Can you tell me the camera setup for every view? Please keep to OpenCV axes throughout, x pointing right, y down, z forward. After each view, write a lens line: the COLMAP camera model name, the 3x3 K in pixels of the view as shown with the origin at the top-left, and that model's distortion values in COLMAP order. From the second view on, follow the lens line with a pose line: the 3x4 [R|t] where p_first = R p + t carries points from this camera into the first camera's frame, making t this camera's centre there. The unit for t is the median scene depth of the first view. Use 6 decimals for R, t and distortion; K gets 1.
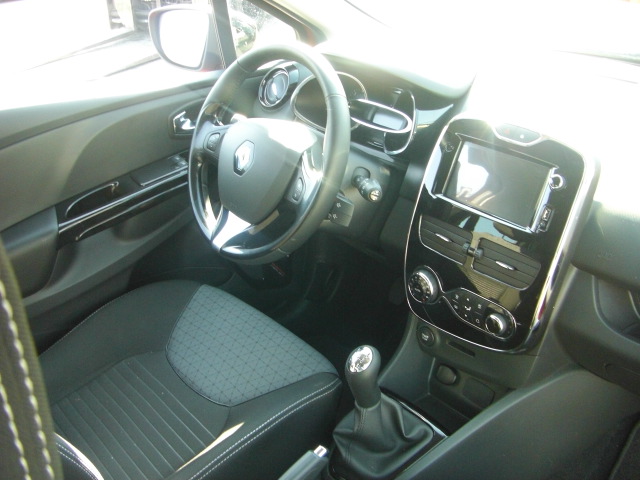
lens RADIAL K [[715.0, 0, 320.0], [0, 715.0, 240.0], [0, 0, 1]] dist [-0.183638, 0.136988]
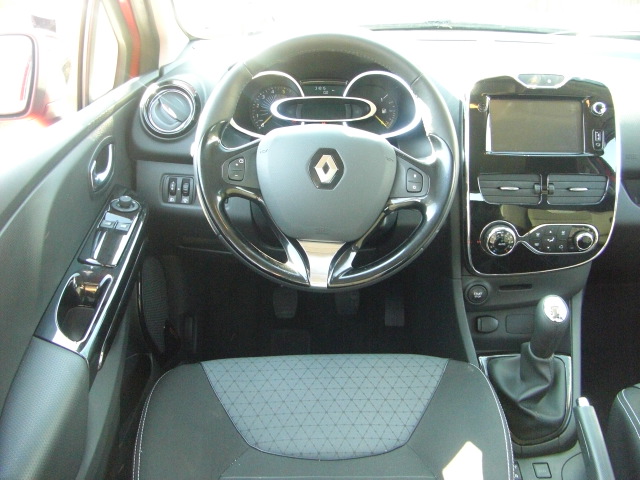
lens RADIAL K [[715.0, 0, 320.0], [0, 715.0, 240.0], [0, 0, 1]] dist [-0.183638, 0.136988]
pose [[0.635258, -0.314428, 0.705395, -0.805849], [0.336038, 0.934911, 0.114108, -0.153105], [-0.695360, 0.164551, 0.699570, 0.477973]]
